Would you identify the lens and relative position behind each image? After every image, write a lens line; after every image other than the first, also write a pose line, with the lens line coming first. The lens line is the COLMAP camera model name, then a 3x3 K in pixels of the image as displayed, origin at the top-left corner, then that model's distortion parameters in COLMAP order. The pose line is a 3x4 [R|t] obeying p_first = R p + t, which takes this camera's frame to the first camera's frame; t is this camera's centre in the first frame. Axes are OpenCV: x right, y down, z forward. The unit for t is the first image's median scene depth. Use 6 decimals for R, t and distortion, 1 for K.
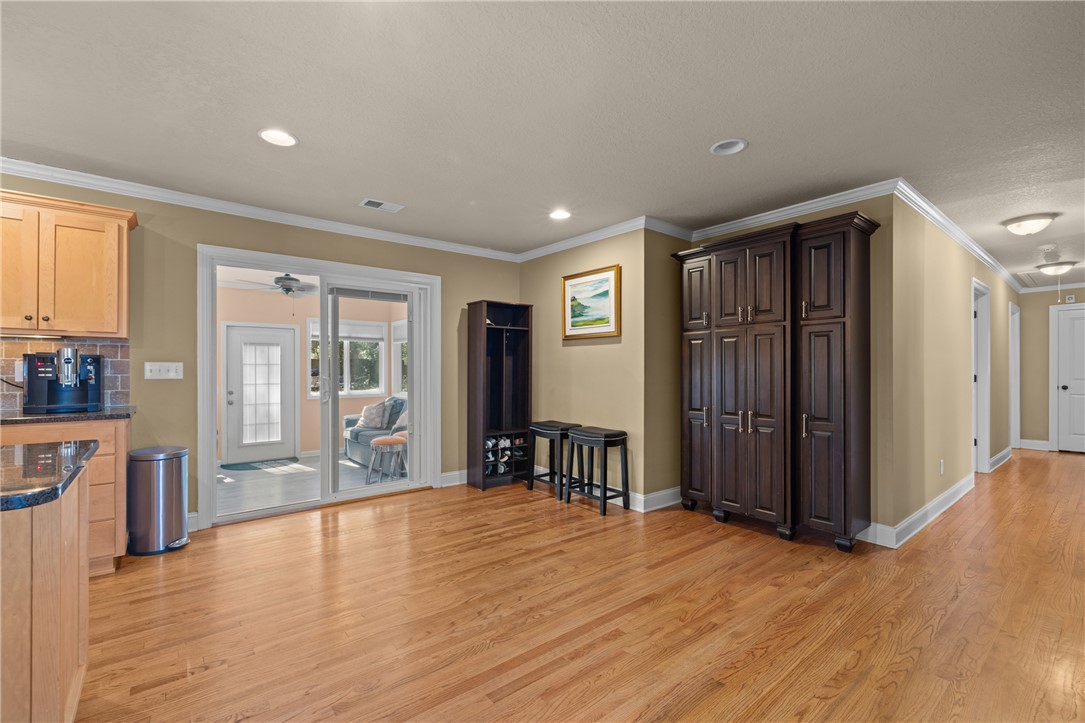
lens RADIAL K [[463.6, 0, 539.0], [0, 463.6, 370.7], [0, 0, 1]] dist [-0.002202, -0.000527]
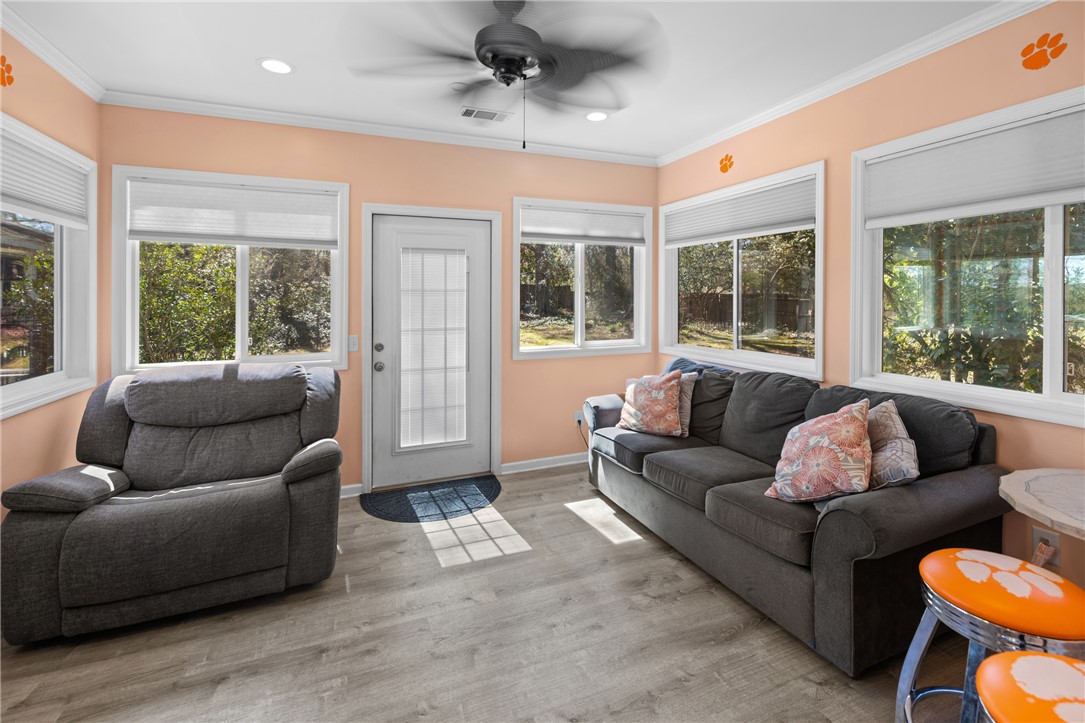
lens RADIAL K [[463.6, 0, 542.7], [0, 463.6, 296.2], [0, 0, 1]] dist [-0.002202, -0.000527]
pose [[0.958869, -0.001755, -0.283844, -0.567704], [-0.000985, 0.999954, -0.009510, -0.004629], [0.283847, 0.009398, 0.958823, 0.914021]]
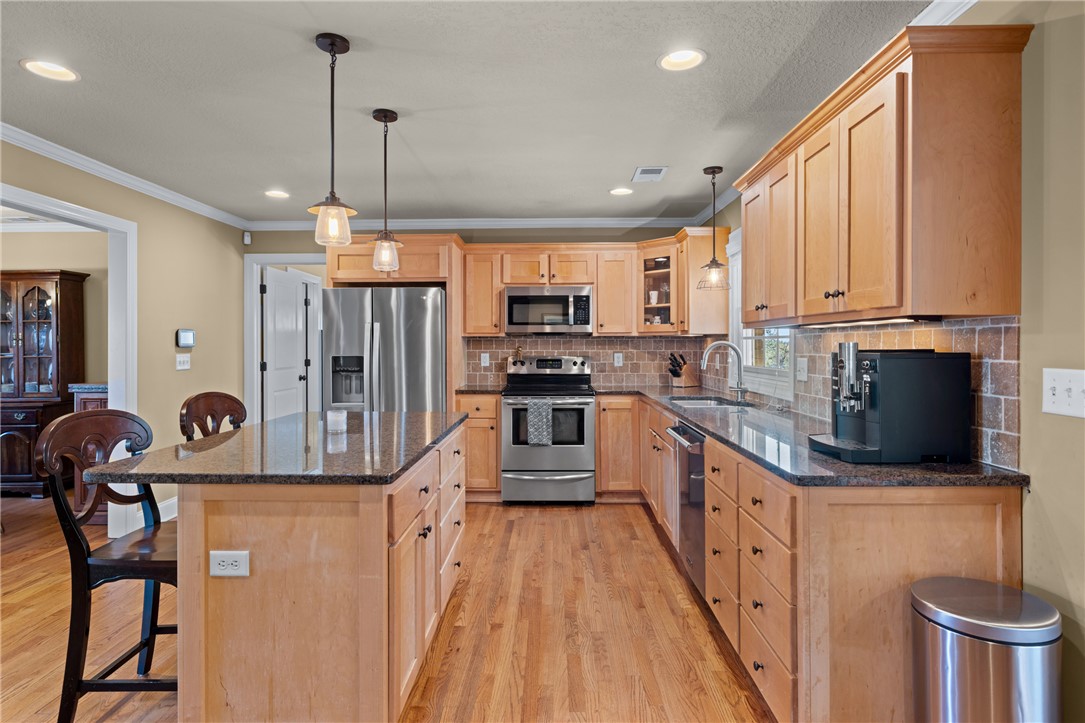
lens RADIAL K [[576.8, 0, 535.5], [0, 576.8, 340.5], [0, 0, 1]] dist [0.003523, 0.001589]
pose [[-0.653949, -0.006398, -0.756512, -0.158171], [-0.000004, 0.999964, -0.008453, -0.029220], [0.756539, -0.005525, -0.653925, 0.771873]]
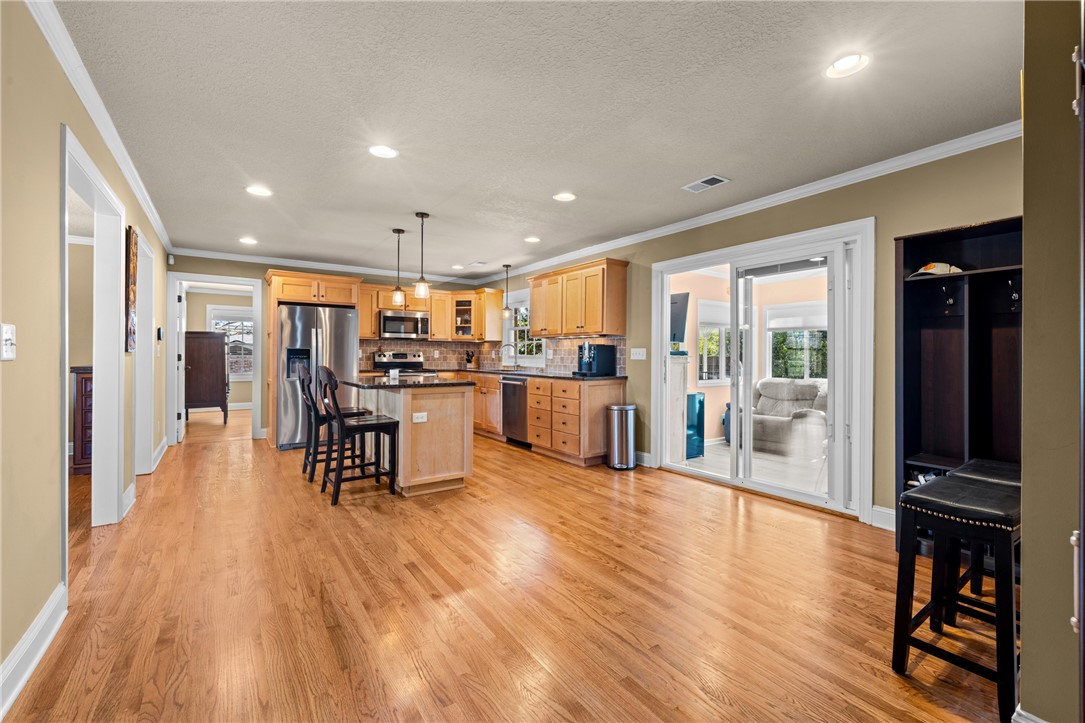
lens RADIAL K [[463.6, 0, 538.6], [0, 463.6, 353.5], [0, 0, 1]] dist [-0.002202, -0.000527]
pose [[-0.080132, -0.005789, -0.996767, 0.569698], [-0.007261, 0.999960, -0.005223, 0.006647], [0.996758, 0.006819, -0.080171, 0.631481]]
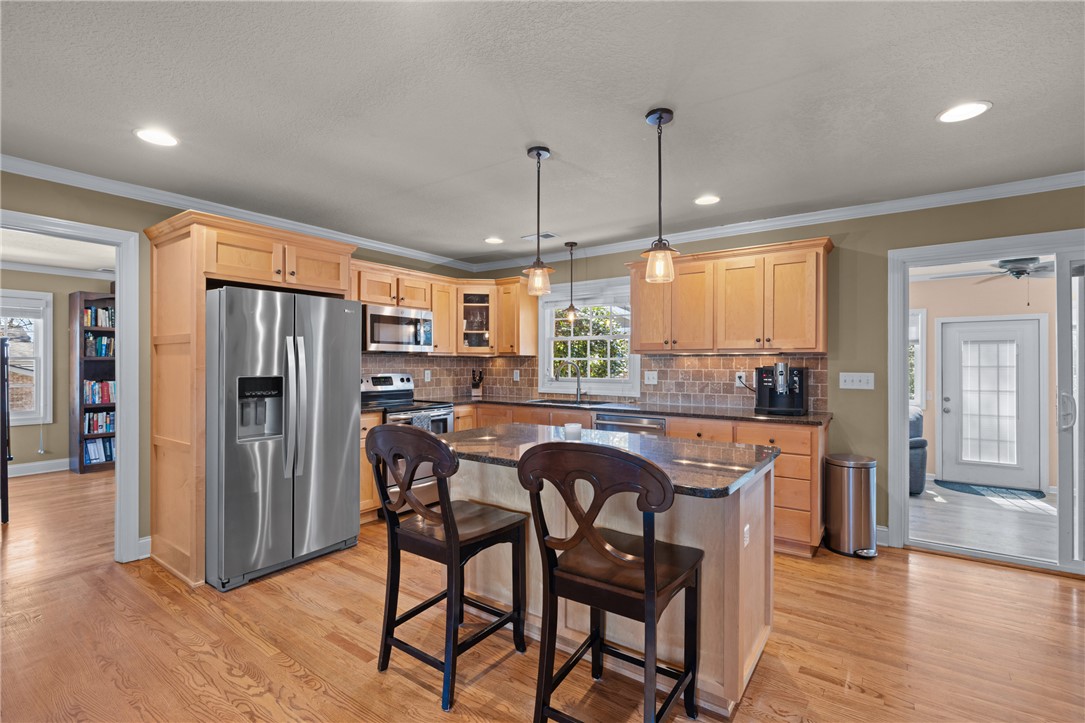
lens RADIAL K [[498.4, 0, 536.8], [0, 498.4, 362.4], [0, 0, 1]] dist [-0.003690, 0.001728]
pose [[0.259559, -0.001176, -0.965727, 0.063859], [-0.001883, 0.999997, -0.001724, -0.030358], [0.965725, 0.002266, 0.259556, 0.015515]]
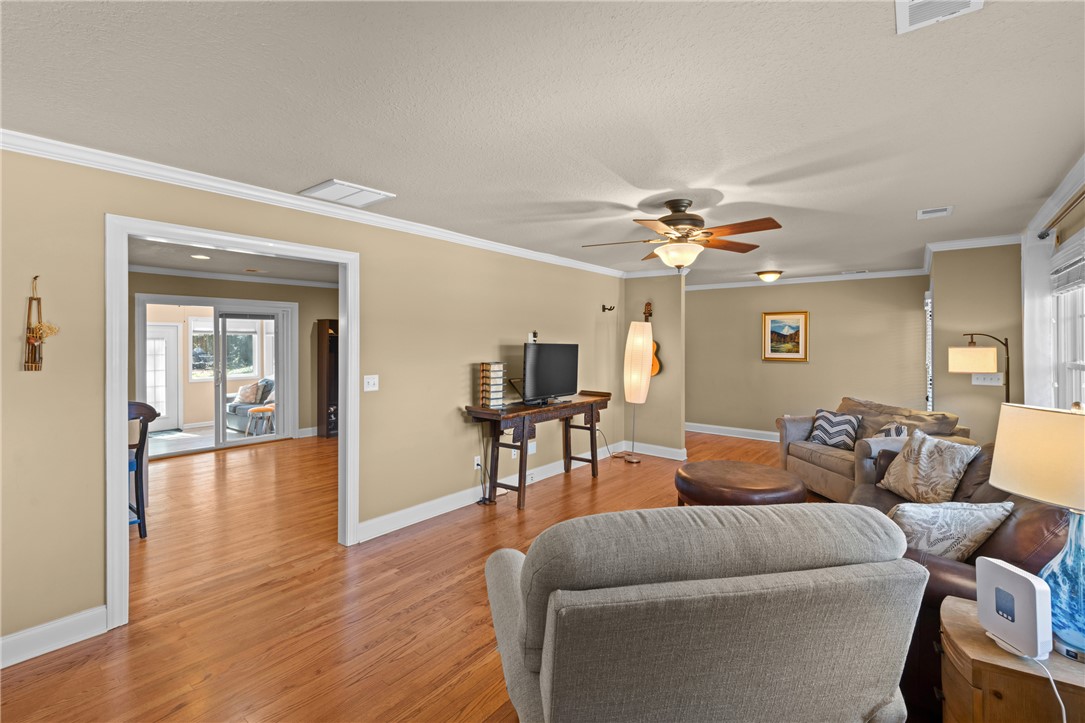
lens RADIAL K [[463.6, 0, 545.1], [0, 463.6, 341.5], [0, 0, 1]] dist [-0.002202, -0.000527]
pose [[0.972303, -0.000321, 0.233725, 0.251960], [0.001533, 0.999986, -0.005004, -0.070828], [-0.233720, 0.005224, 0.972290, -0.775771]]
